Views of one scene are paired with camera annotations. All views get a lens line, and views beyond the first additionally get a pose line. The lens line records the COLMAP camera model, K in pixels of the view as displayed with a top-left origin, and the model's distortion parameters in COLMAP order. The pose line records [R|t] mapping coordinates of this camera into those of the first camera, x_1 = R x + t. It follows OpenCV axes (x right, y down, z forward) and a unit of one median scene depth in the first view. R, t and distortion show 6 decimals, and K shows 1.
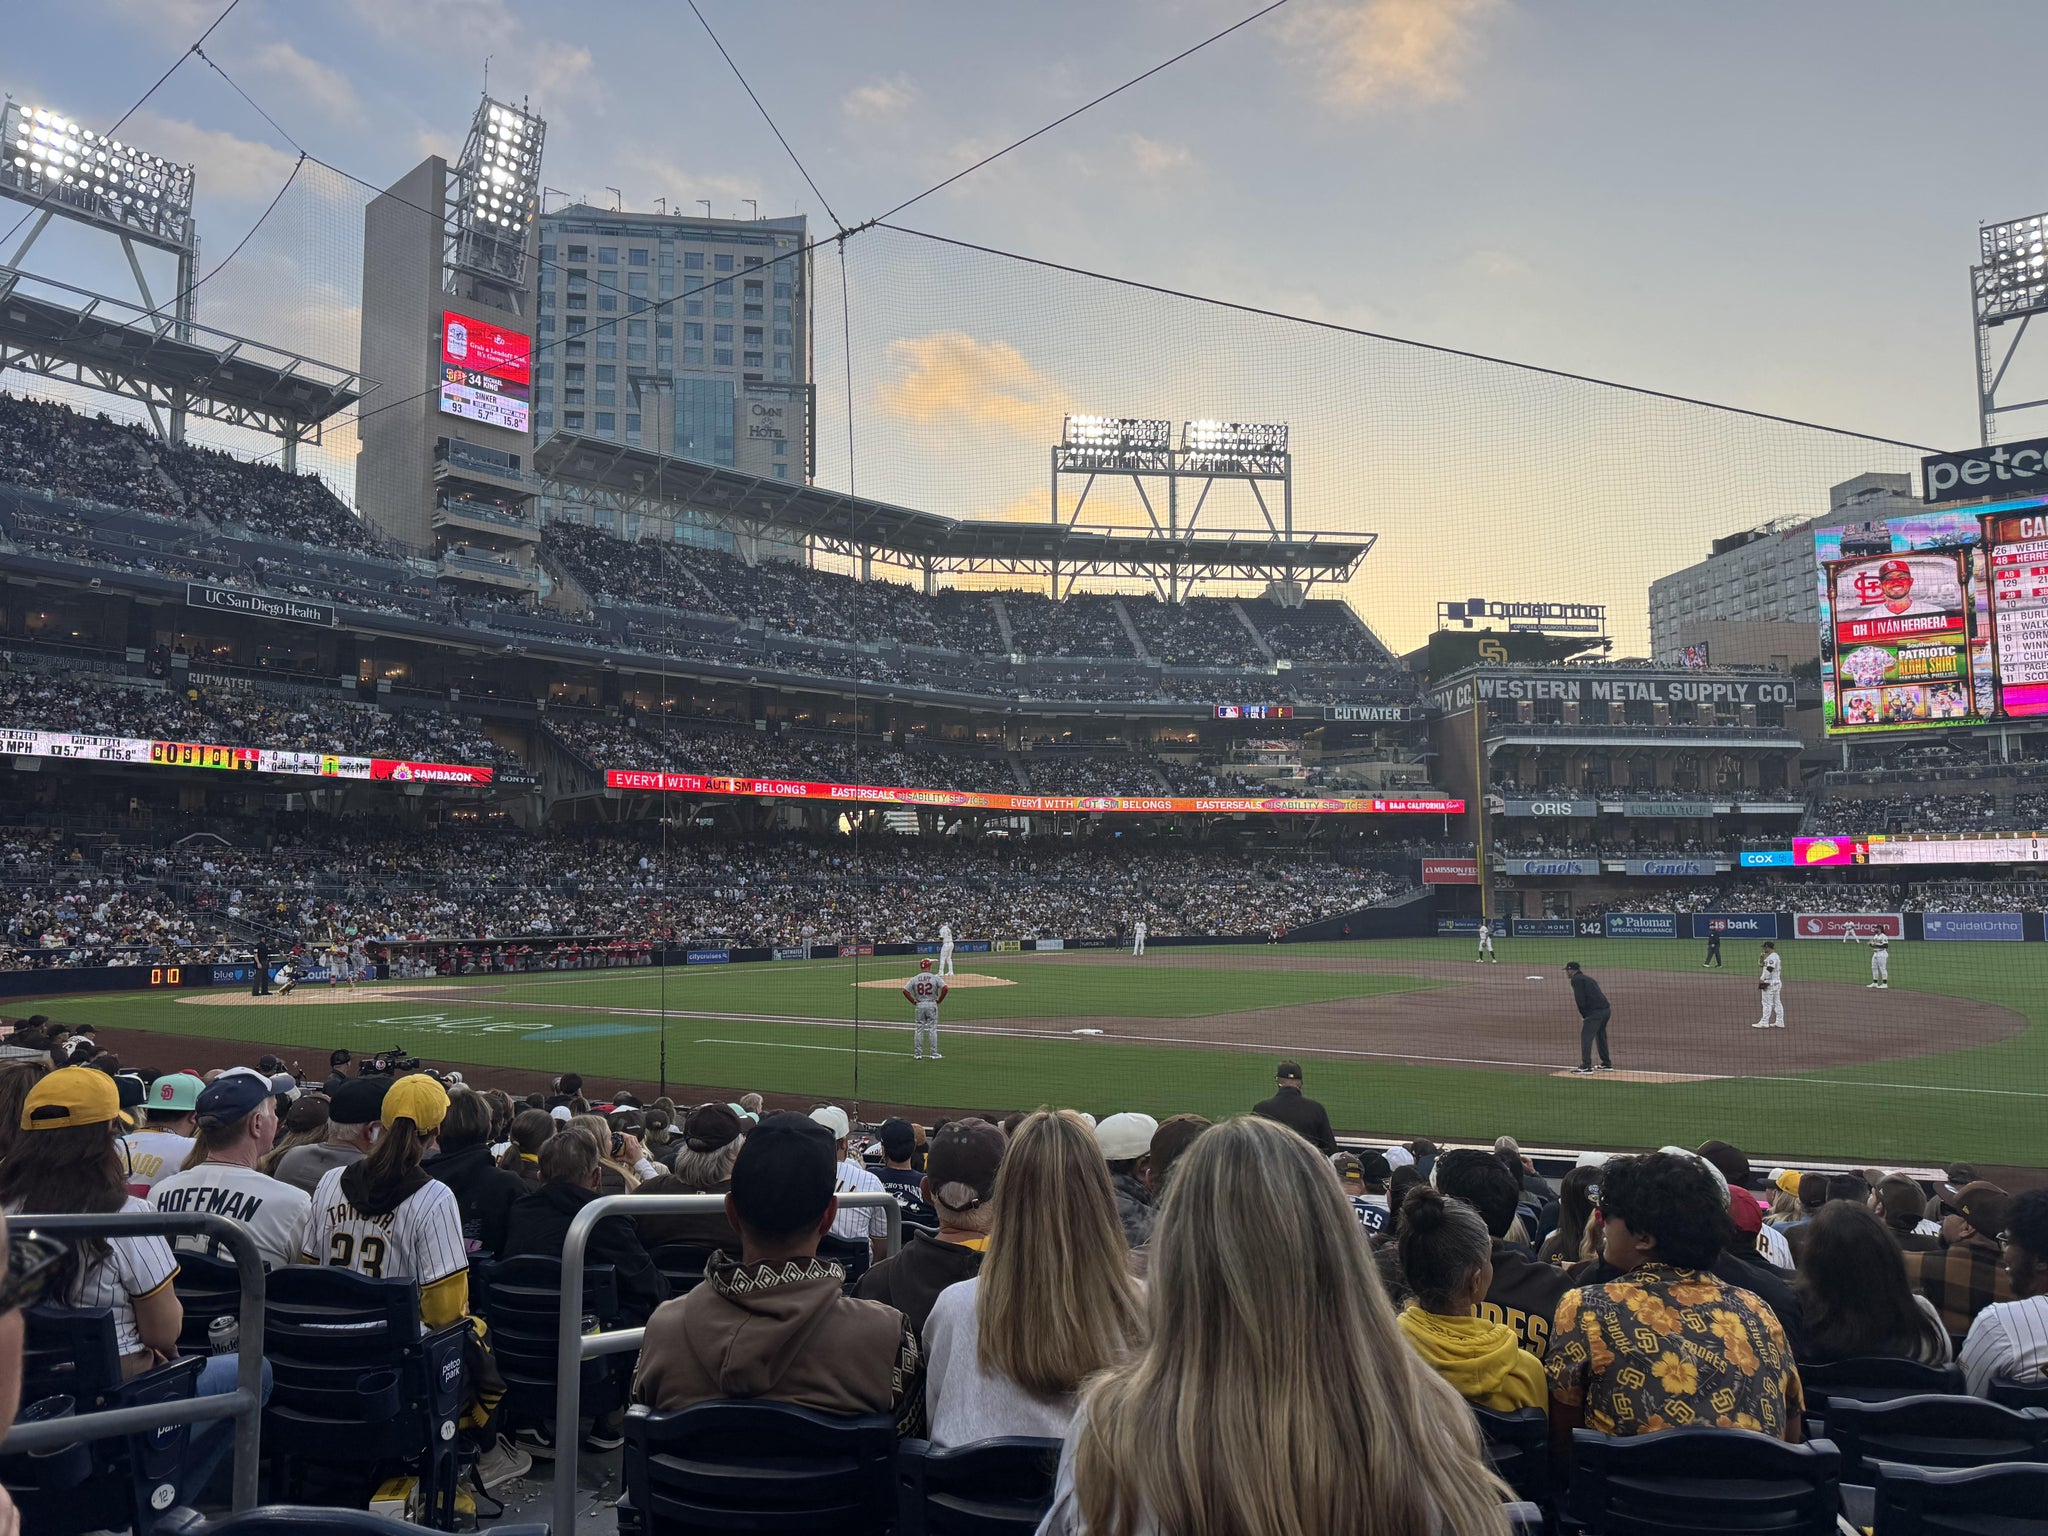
lens RADIAL K [[1425.4, 0, 1019.1], [0, 1425.4, 768.4], [0, 0, 1]] dist [0.132934, -0.202646]
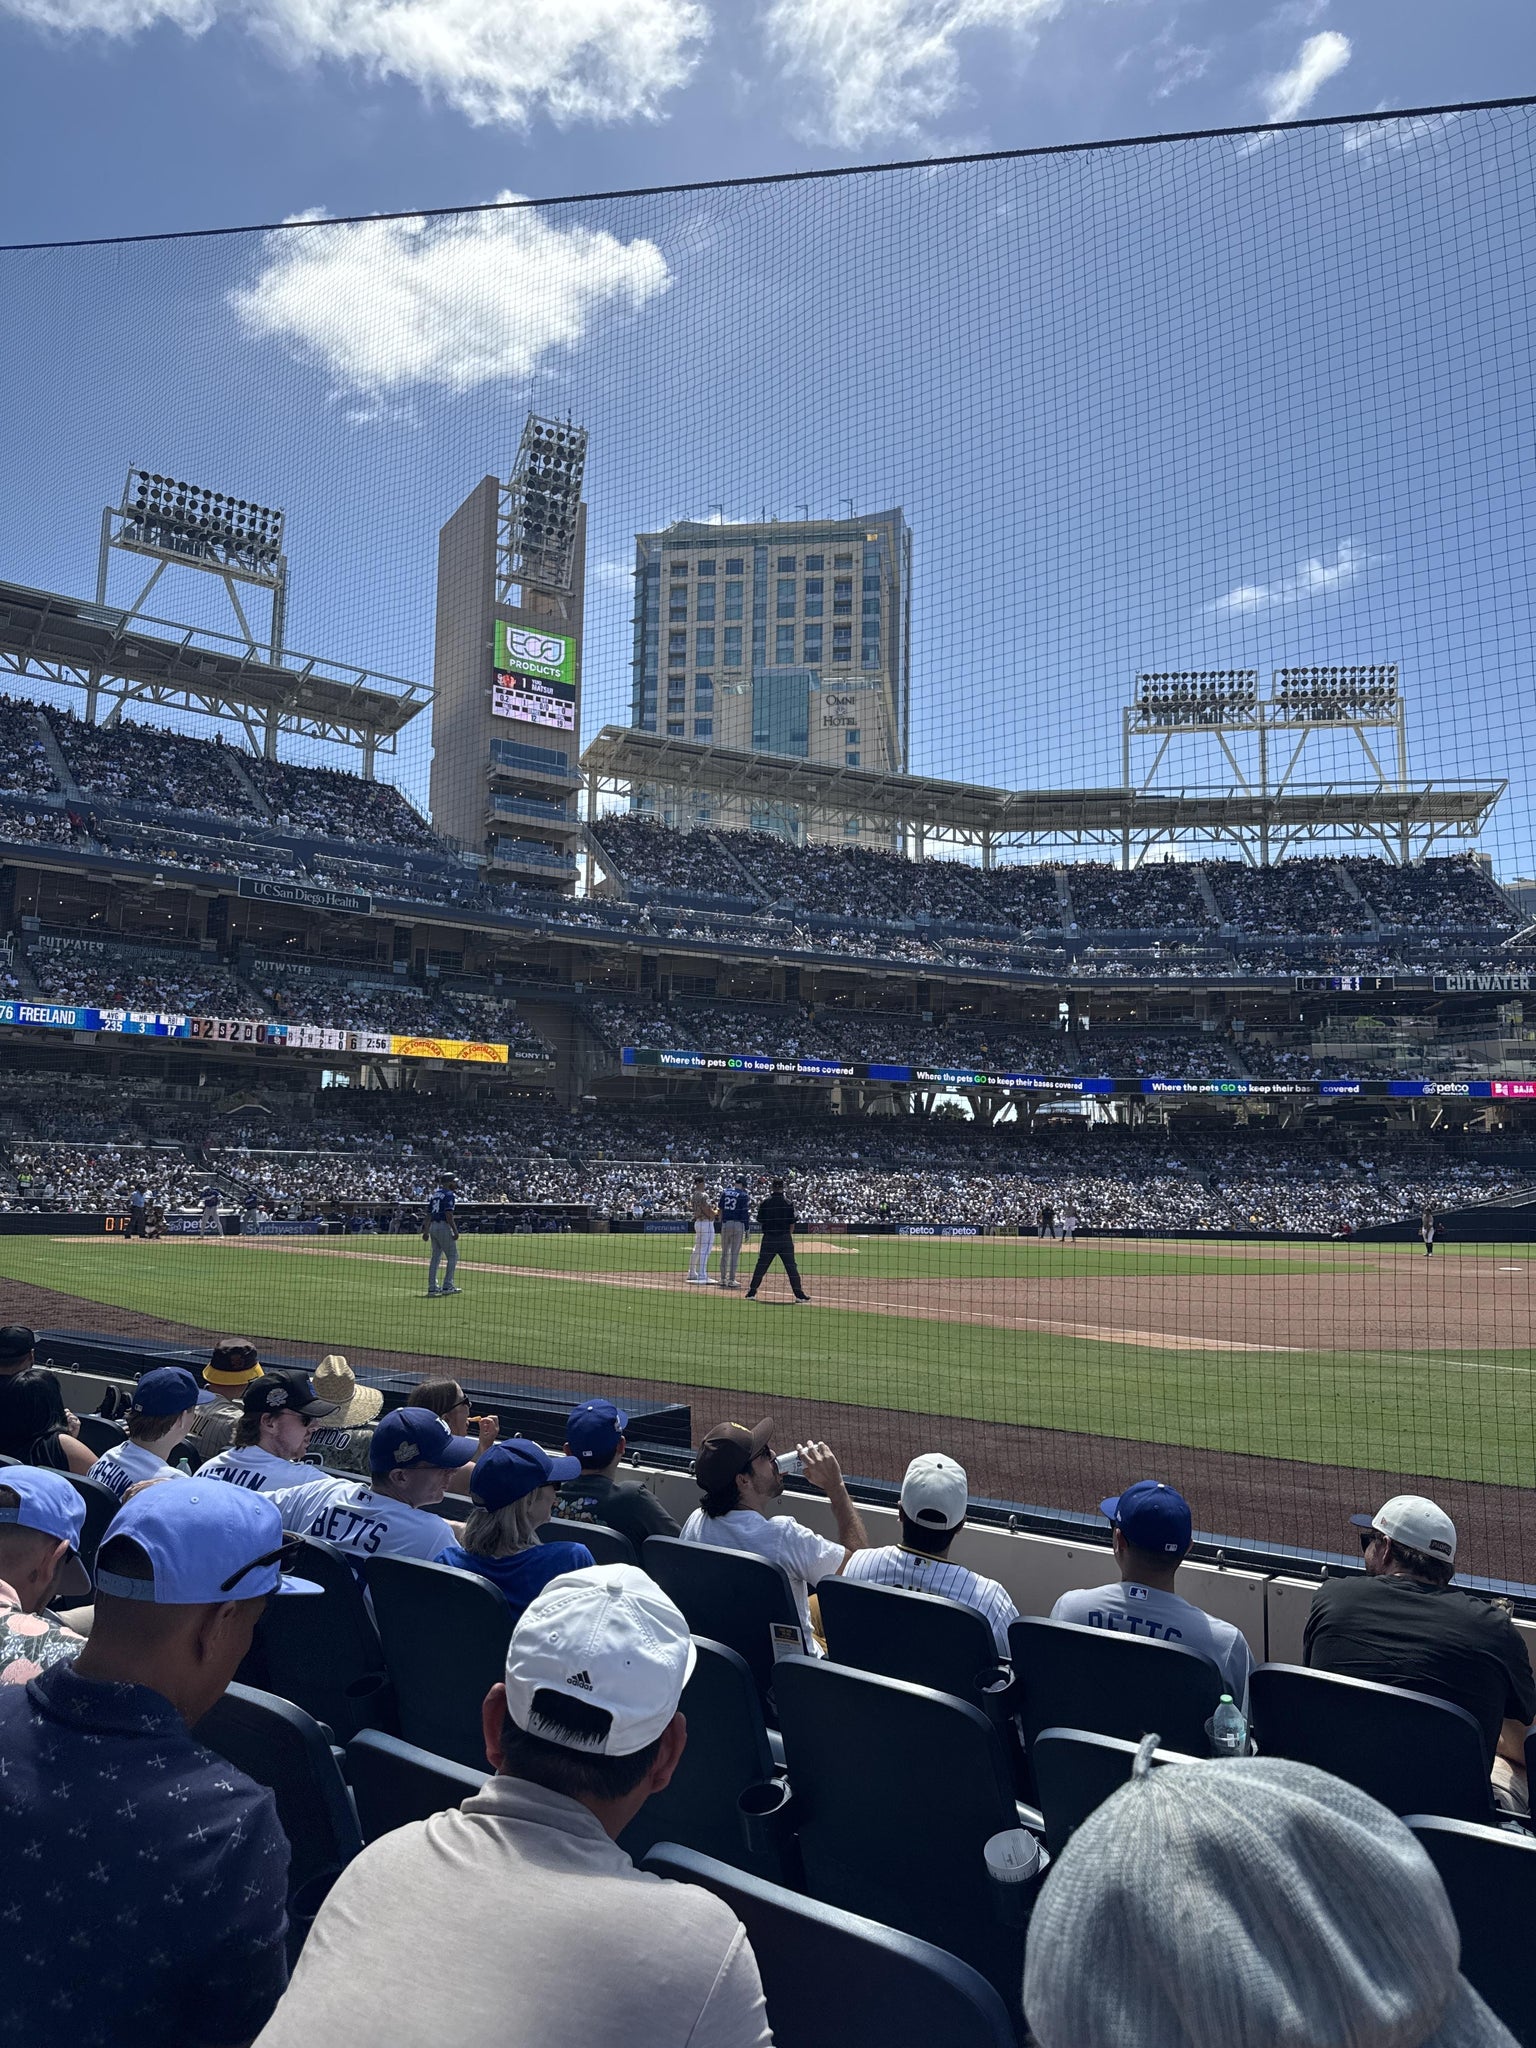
lens RADIAL K [[1422.5, 0, 760.5], [0, 1422.5, 1024.5], [0, 0, 1]] dist [0.183426, -0.384686]
pose [[0.959554, -0.011766, -0.281277, 0.066056], [0.003573, 0.999555, -0.029622, 0.010586], [0.281500, 0.027419, 0.959169, 0.037425]]
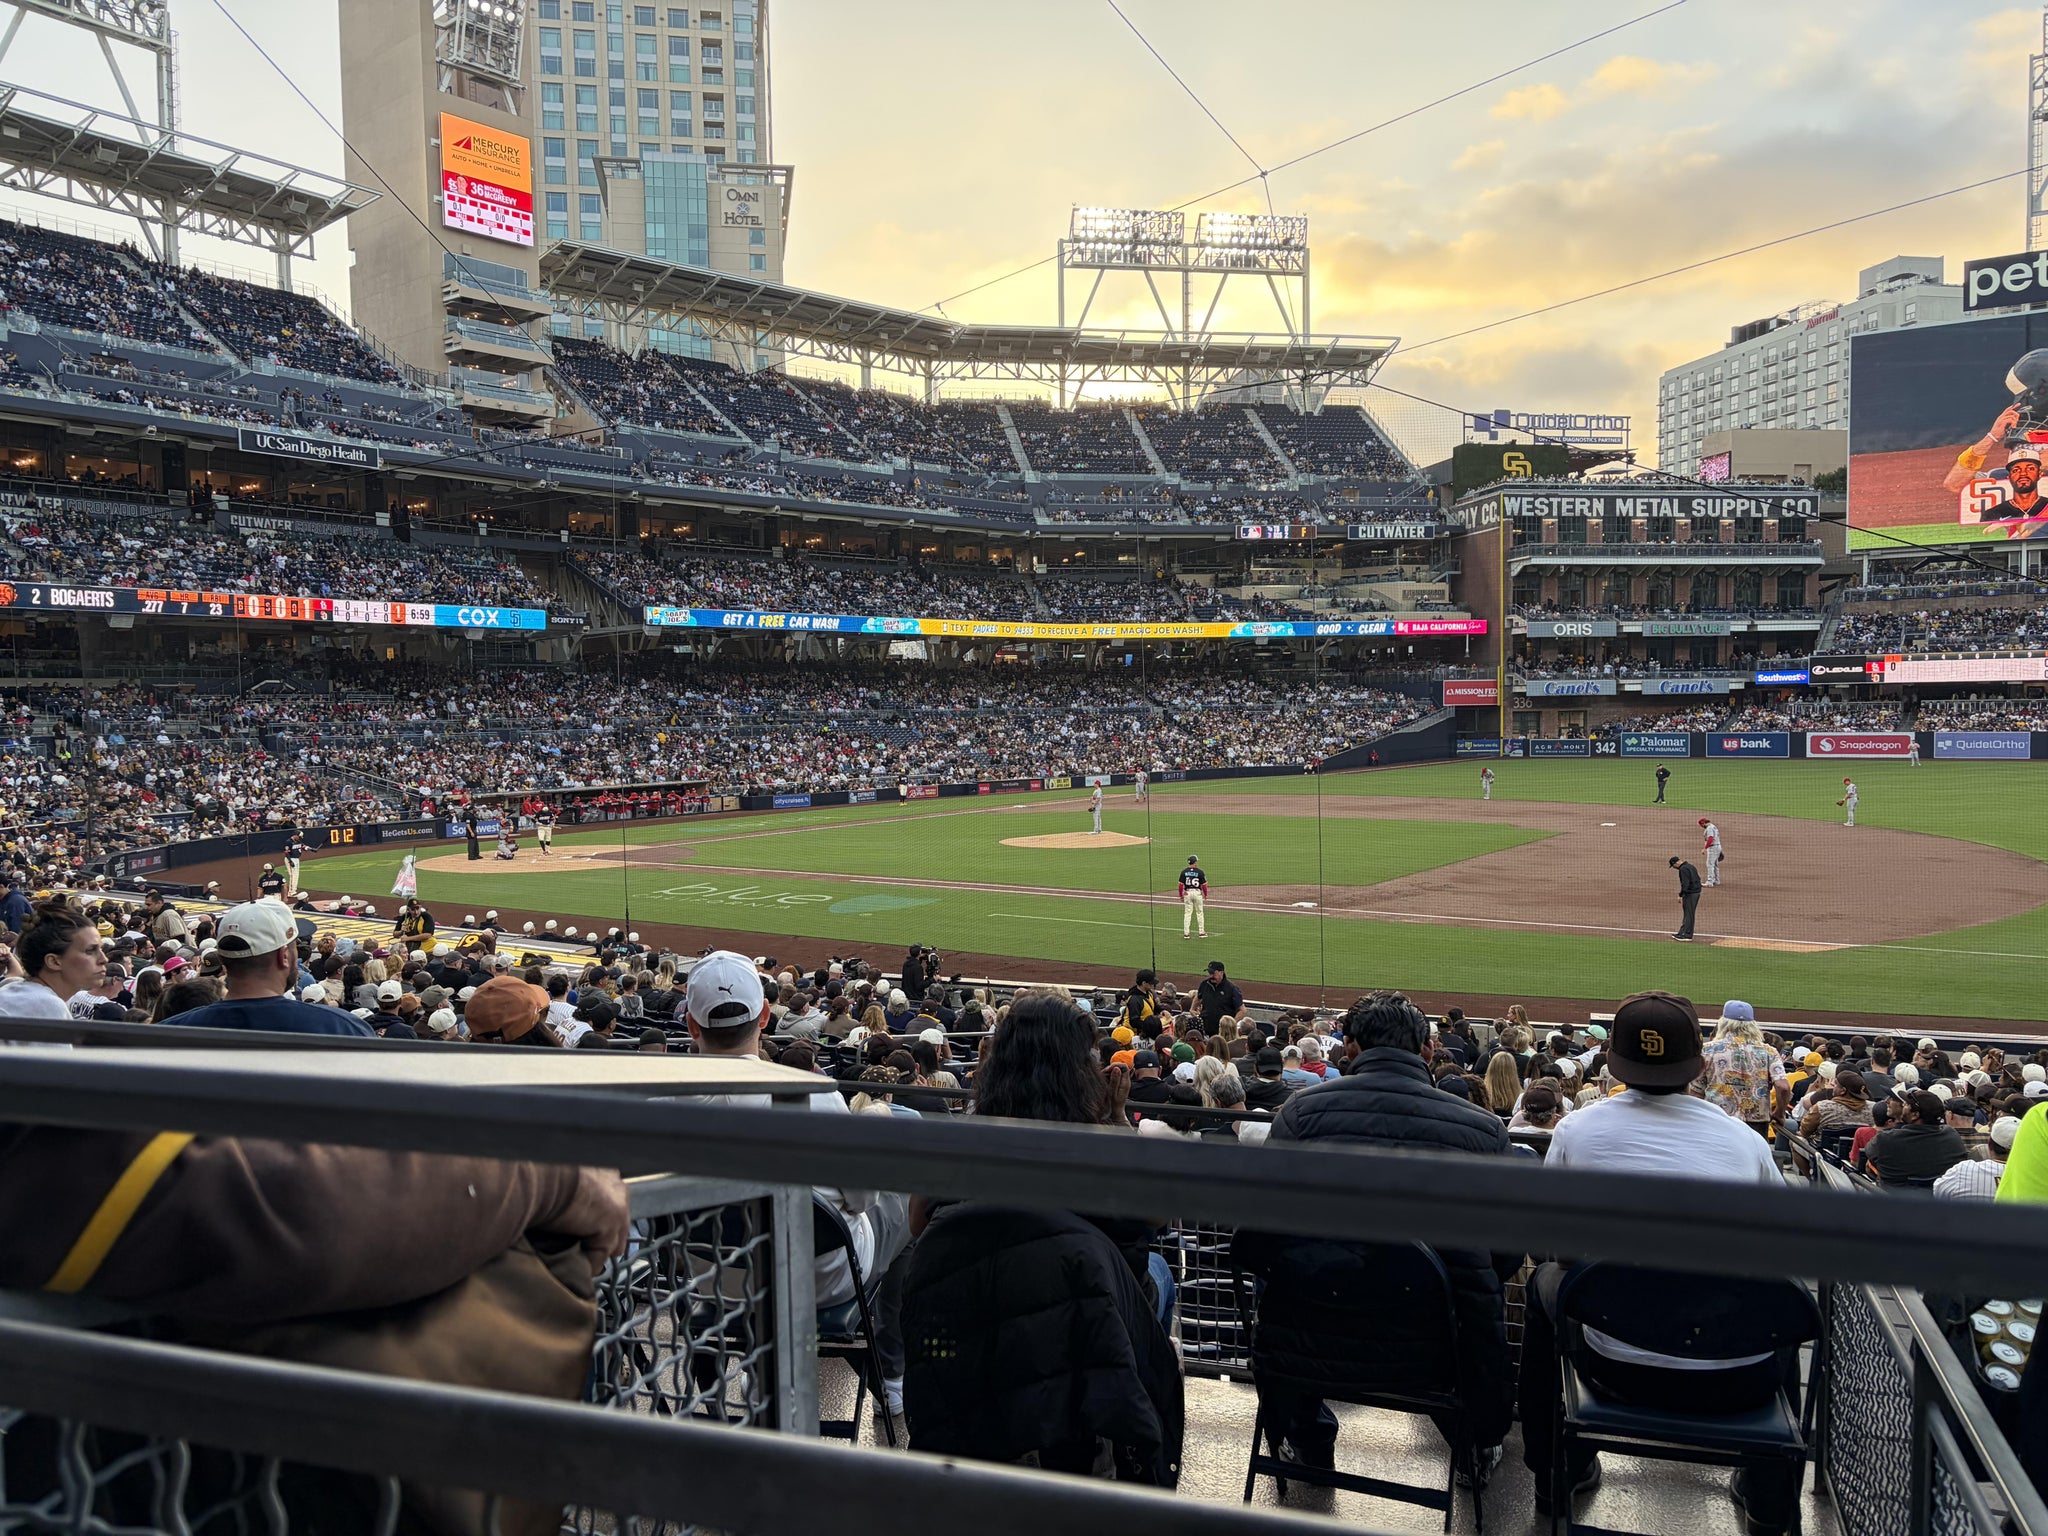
lens RADIAL K [[1548.1, 0, 1017.7], [0, 1548.1, 771.9], [0, 0, 1]] dist [0.030930, -0.017413]
pose [[0.999304, -0.011738, 0.035405, -0.048813], [0.006796, 0.990602, 0.136610, -0.021505], [-0.036676, -0.136274, 0.989992, -0.056099]]
